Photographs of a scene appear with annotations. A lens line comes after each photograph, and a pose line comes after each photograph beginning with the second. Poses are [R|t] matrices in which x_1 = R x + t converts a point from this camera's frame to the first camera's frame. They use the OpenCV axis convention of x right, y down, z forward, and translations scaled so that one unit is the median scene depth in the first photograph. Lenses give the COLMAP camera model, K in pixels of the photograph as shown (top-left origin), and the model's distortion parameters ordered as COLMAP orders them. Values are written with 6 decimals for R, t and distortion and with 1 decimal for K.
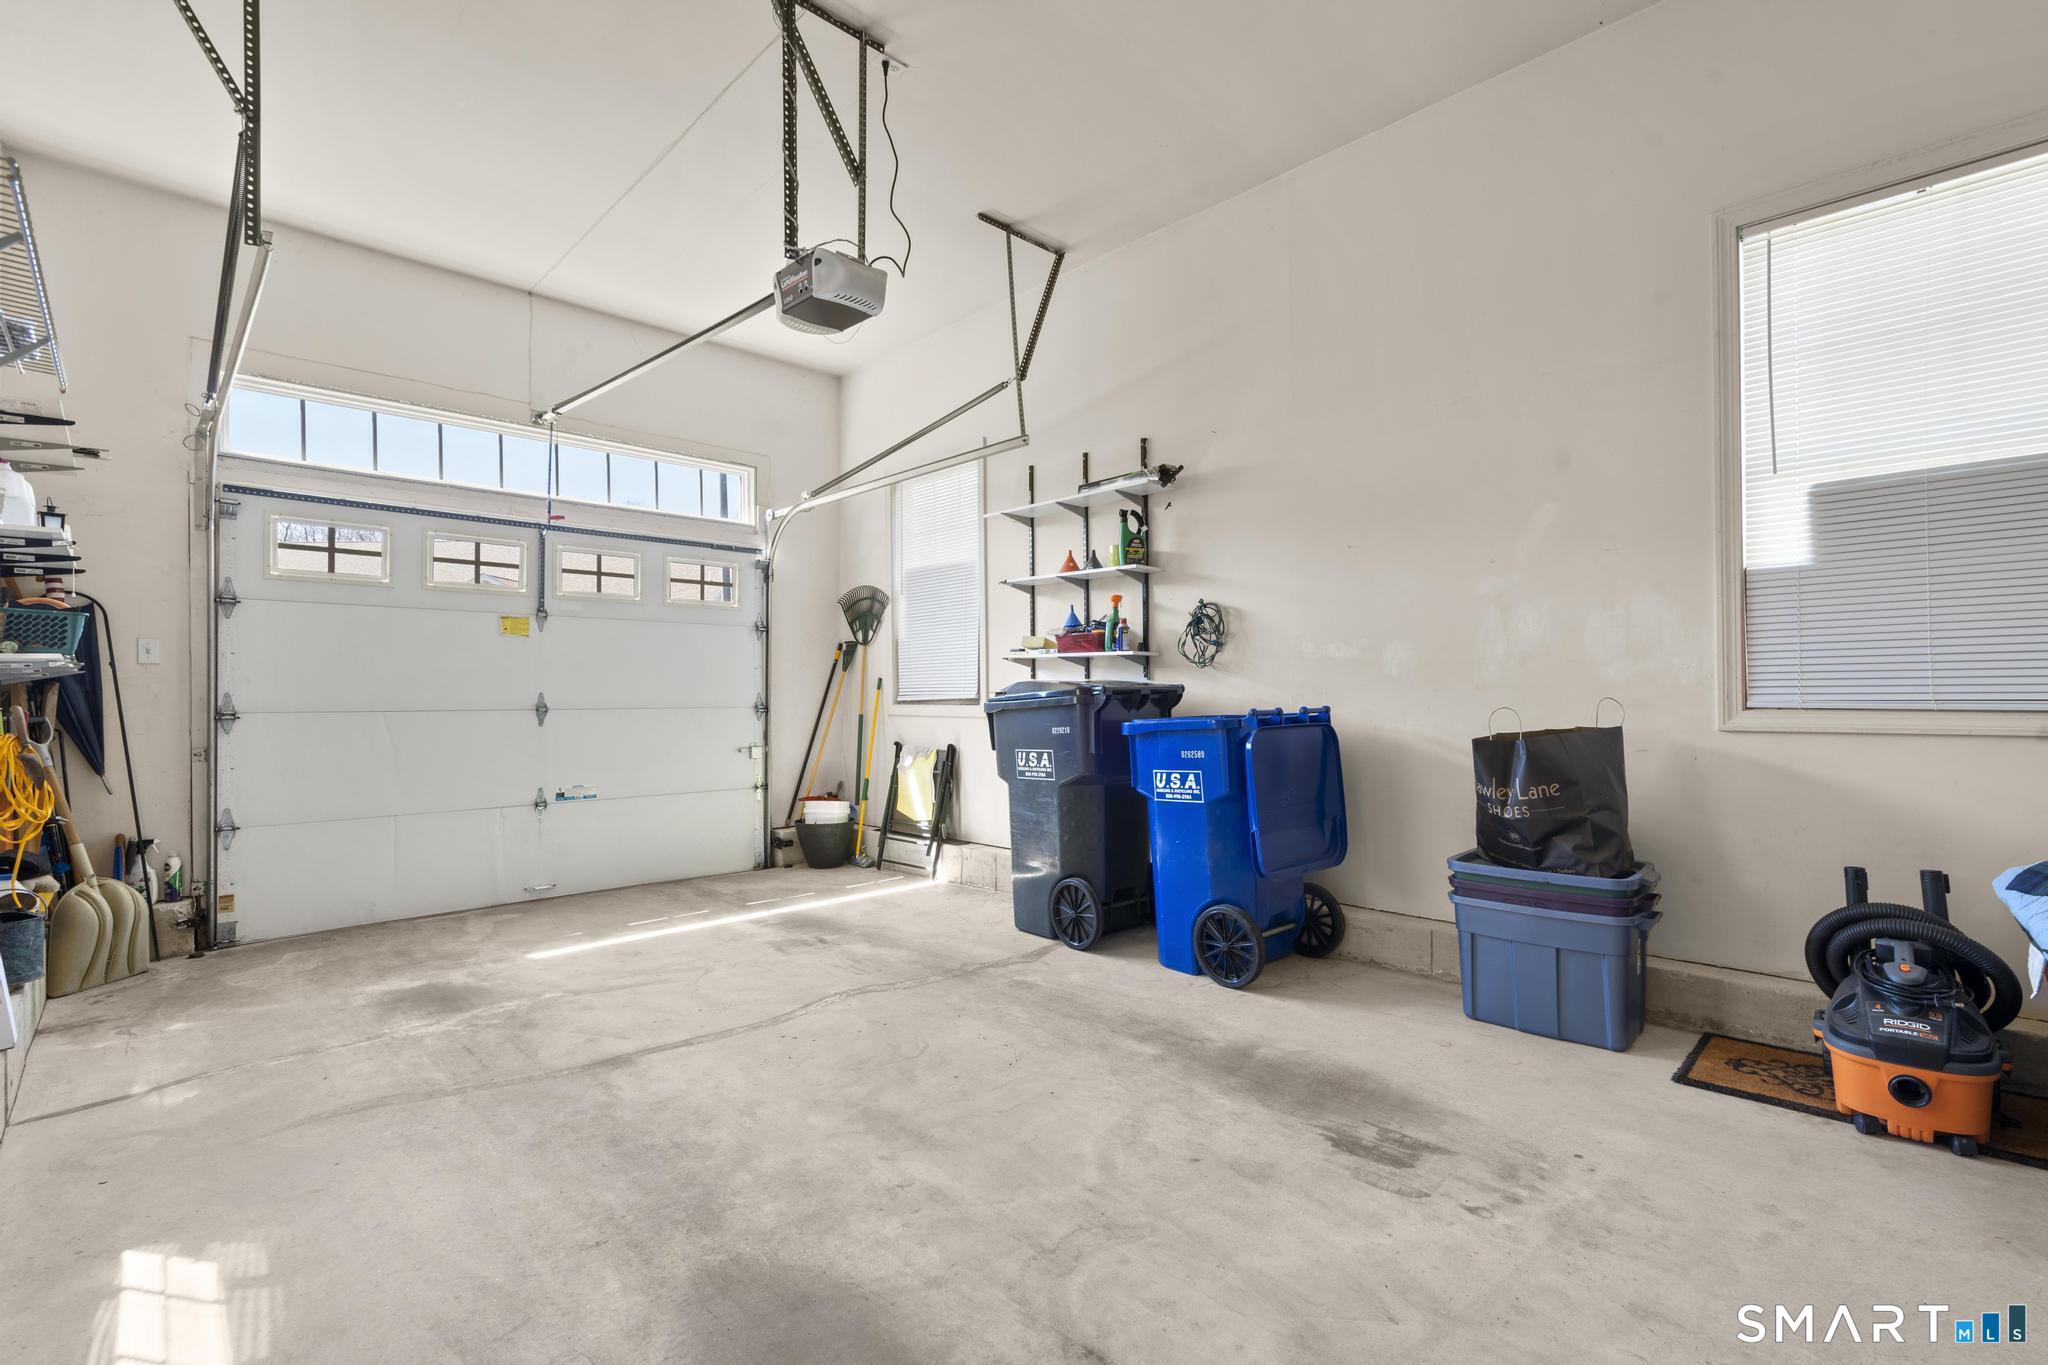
lens RADIAL K [[915.1, 0, 1021.6], [0, 915.1, 692.6], [0, 0, 1]] dist [-0.010274, 0.003890]
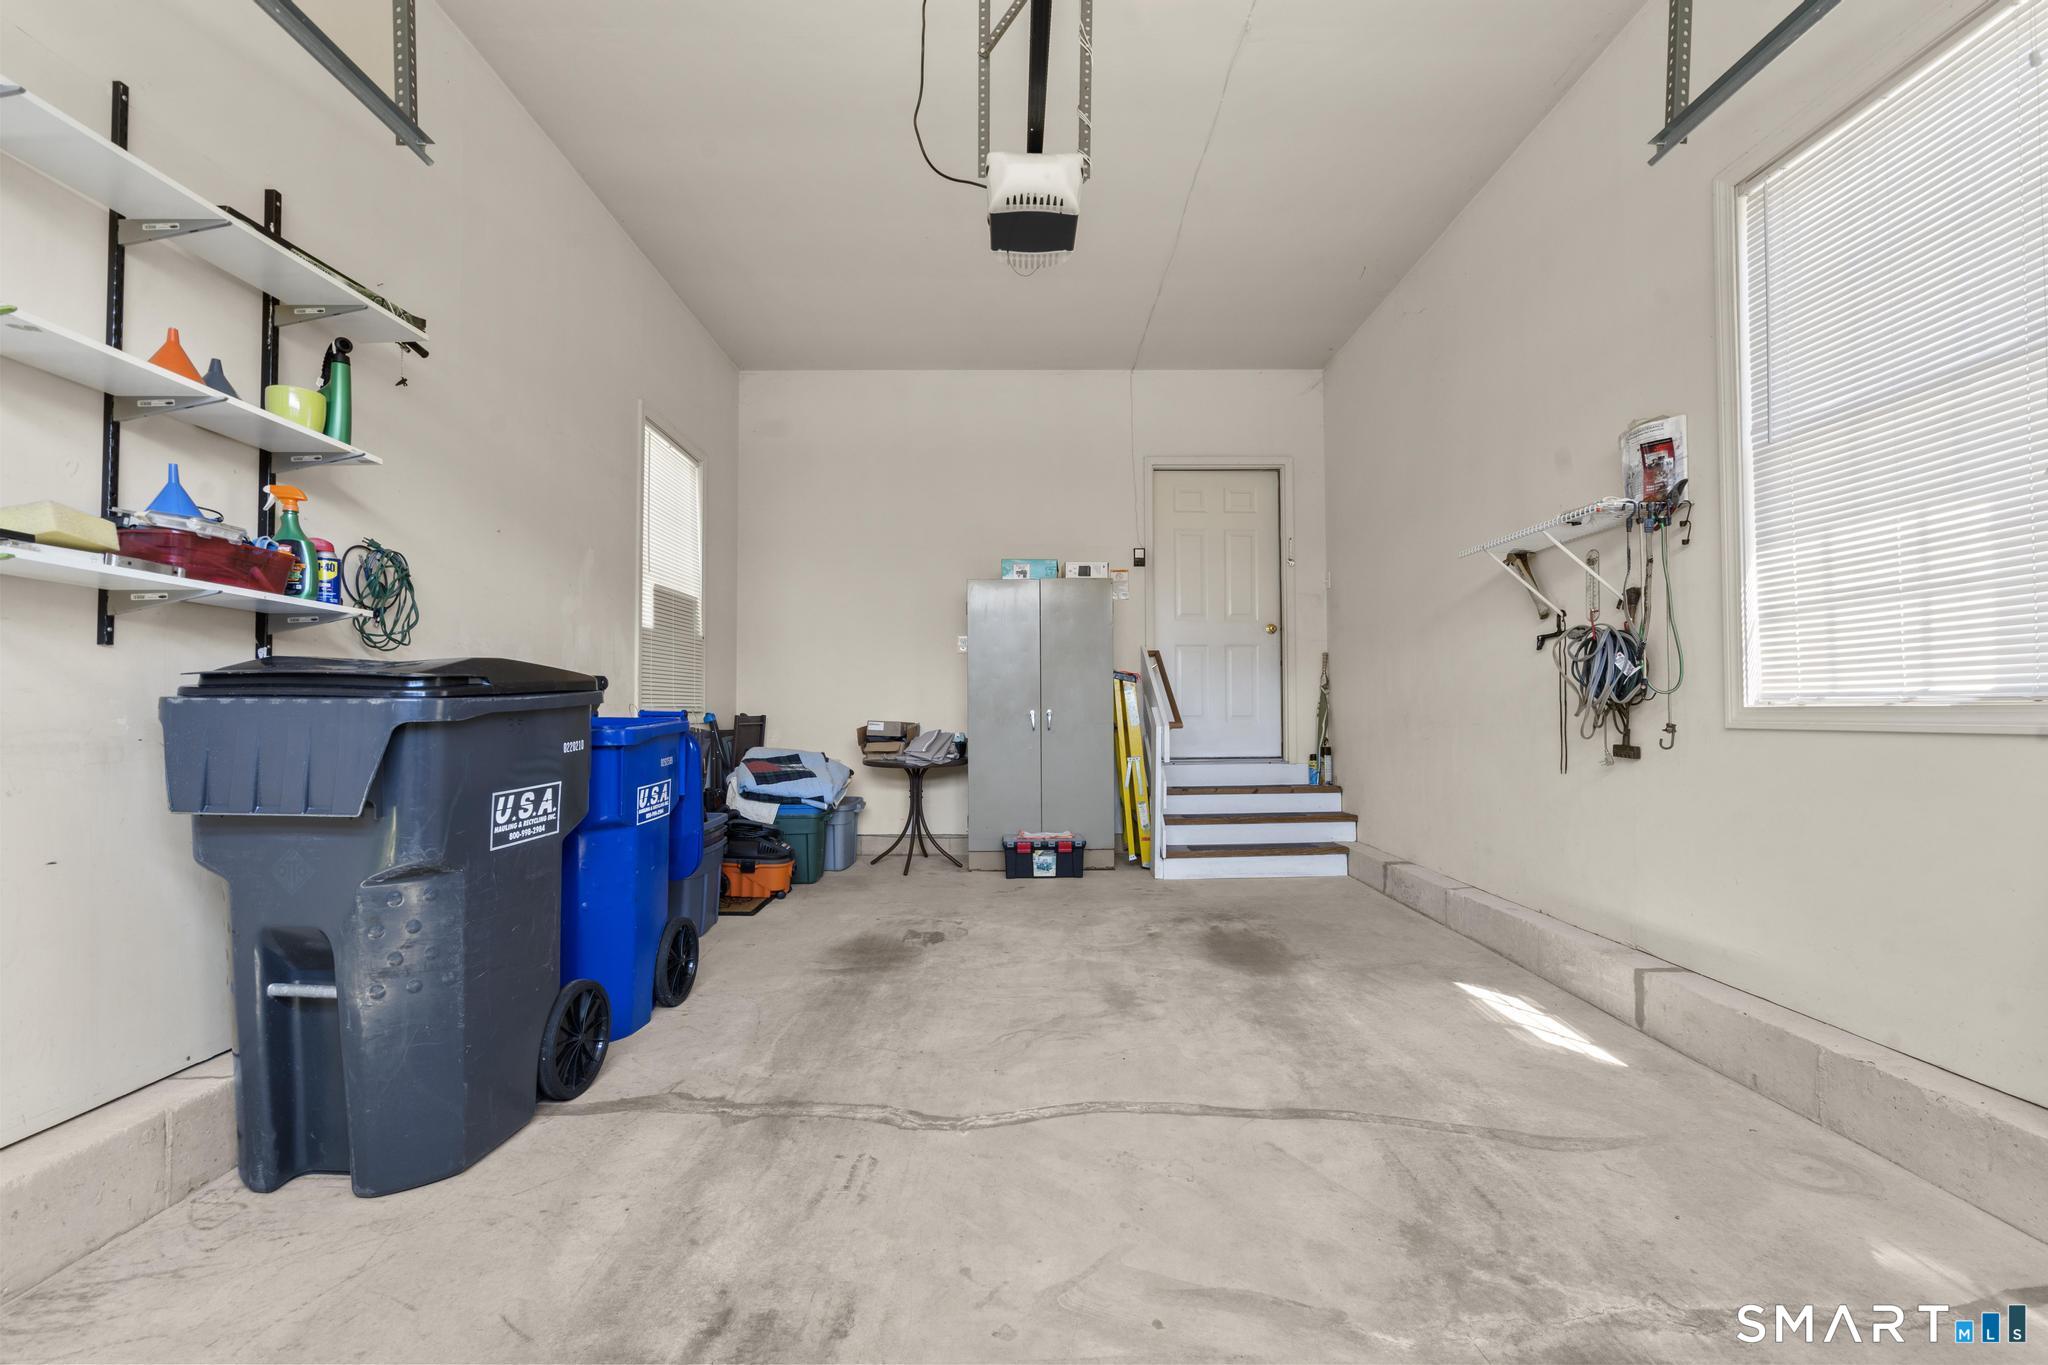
lens RADIAL K [[915.1, 0, 1022.2], [0, 915.1, 684.0], [0, 0, 1]] dist [-0.010274, 0.003890]
pose [[-0.719321, 0.031859, 0.693946, -0.808586], [0.008133, 0.999266, -0.037445, 0.033981], [-0.694630, -0.021291, -0.719052, 1.669761]]
